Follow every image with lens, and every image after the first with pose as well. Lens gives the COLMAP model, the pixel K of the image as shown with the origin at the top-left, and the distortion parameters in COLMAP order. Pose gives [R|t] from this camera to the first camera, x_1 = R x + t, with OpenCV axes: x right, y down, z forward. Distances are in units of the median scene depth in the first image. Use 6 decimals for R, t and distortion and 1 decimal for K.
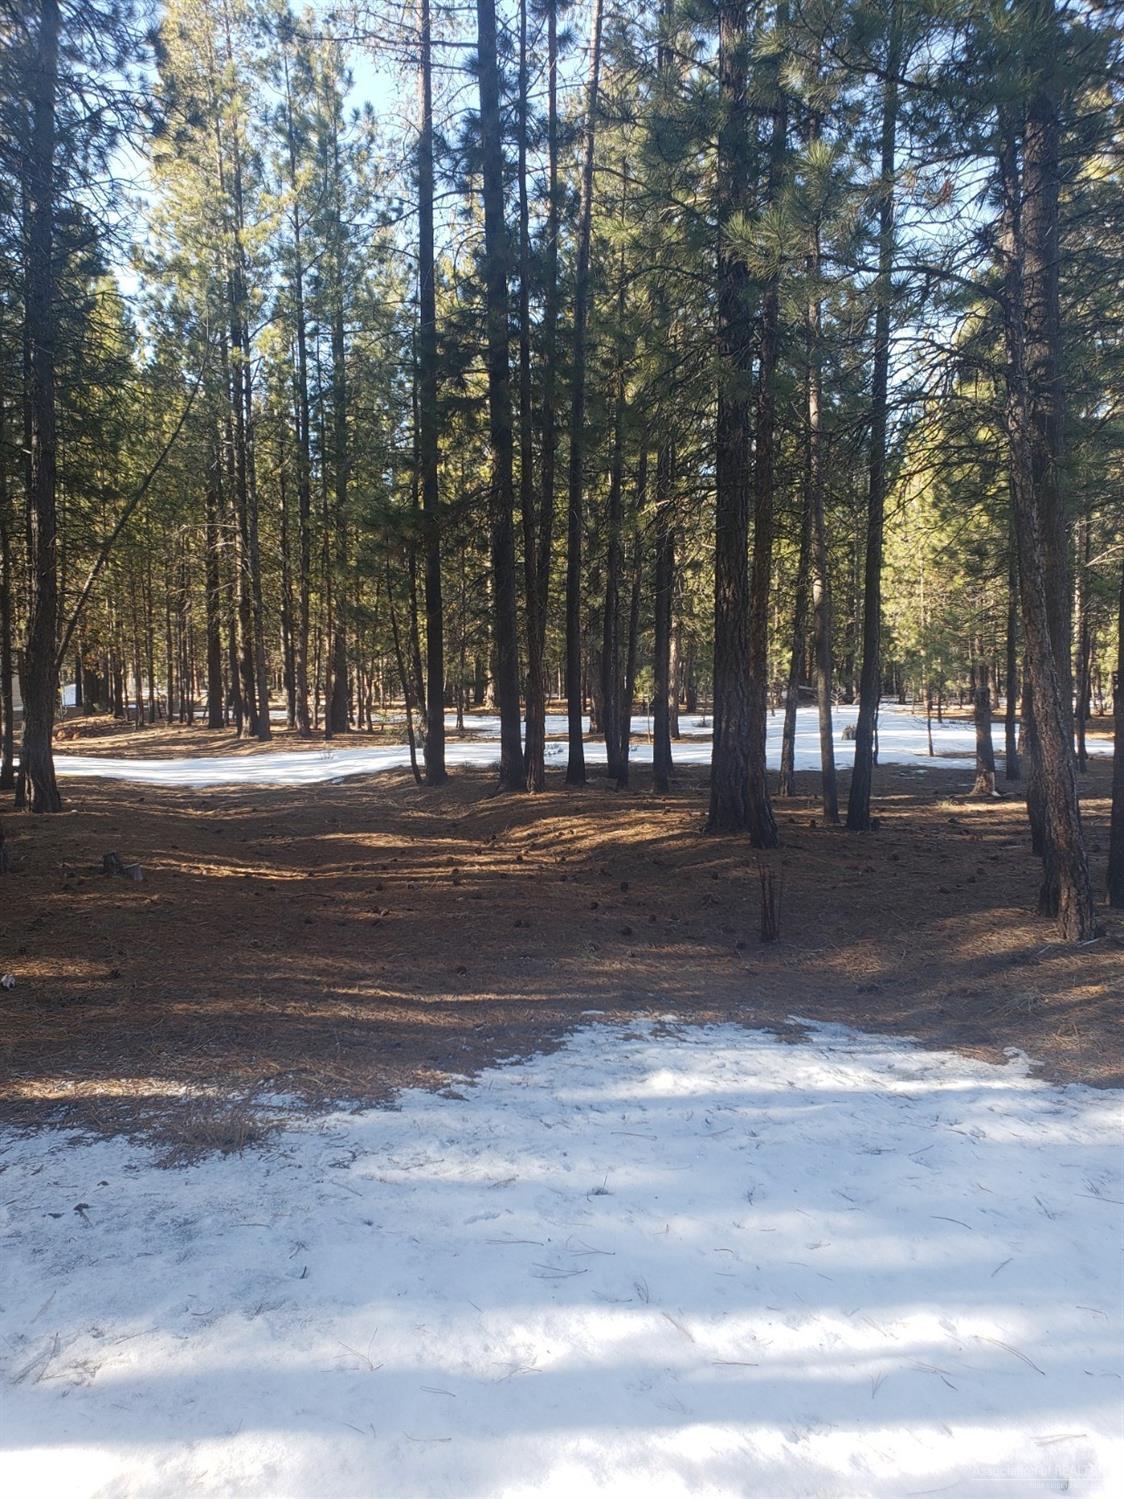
lens RADIAL K [[1157.7, 0, 562.0], [0, 1157.7, 749.5], [0, 0, 1]] dist [0.083276, -0.147751]
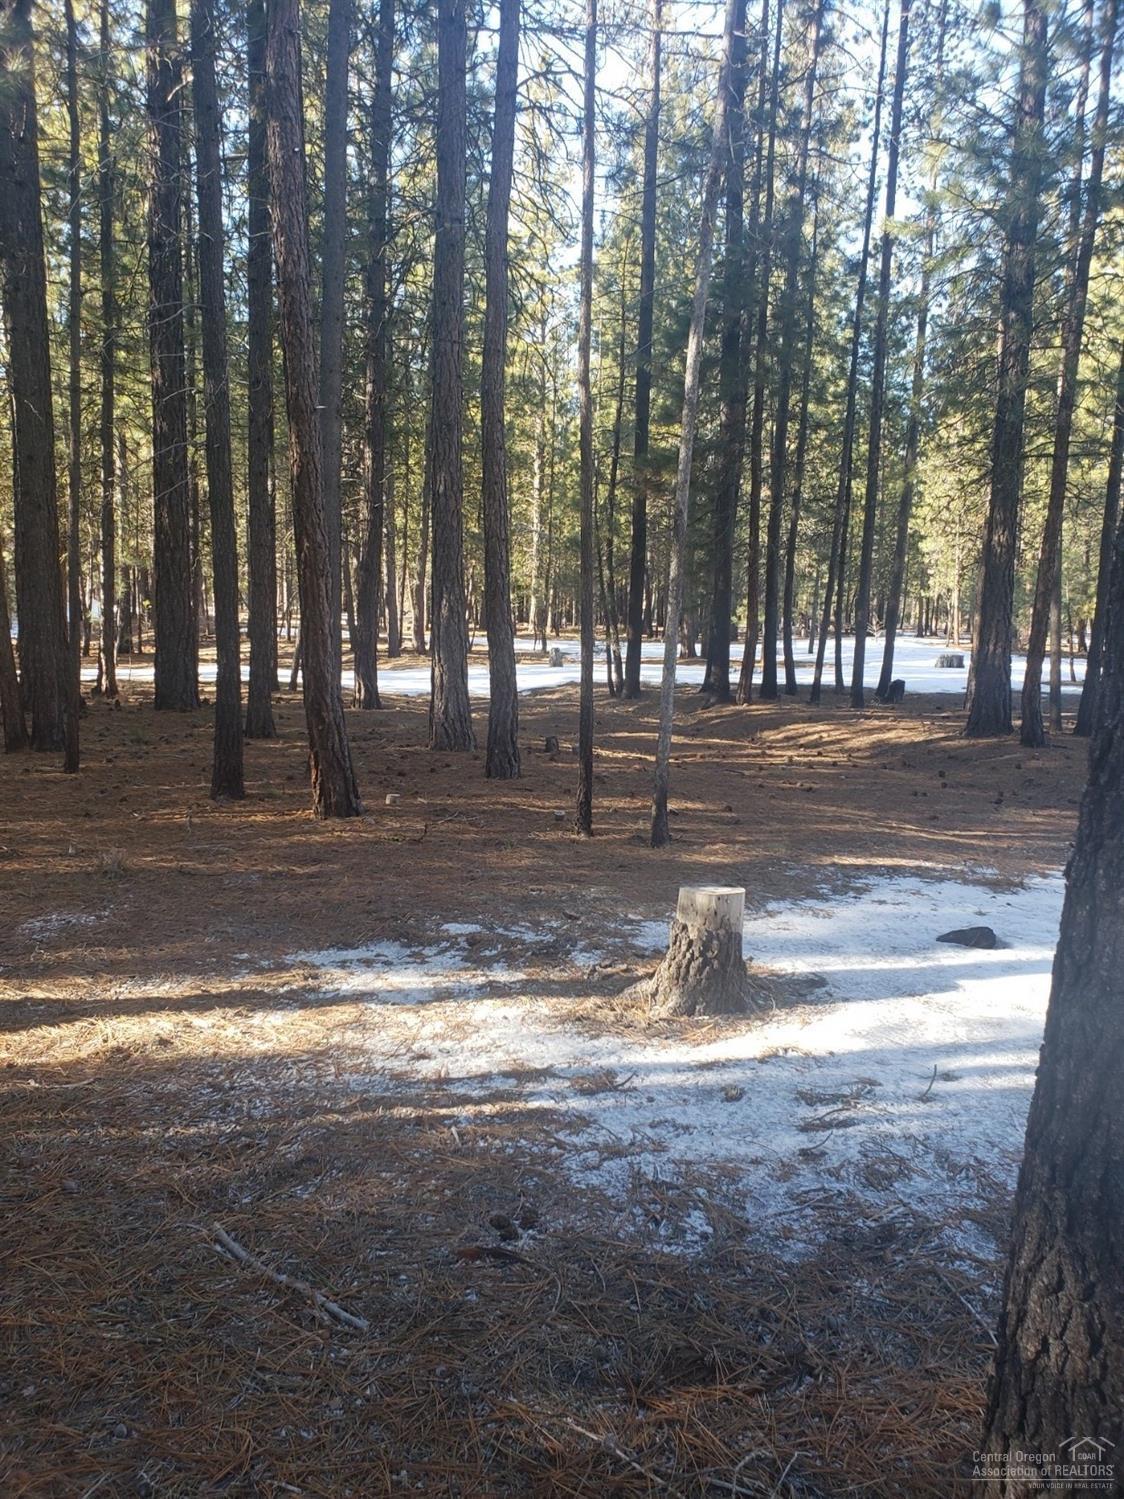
lens RADIAL K [[1157.7, 0, 562.0], [0, 1157.7, 749.5], [0, 0, 1]] dist [0.083276, -0.147751]
pose [[0.999046, 0.018519, 0.039558, -0.276764], [-0.020939, 0.997877, 0.061661, 0.015333], [-0.038332, -0.062431, 0.997313, -0.171664]]
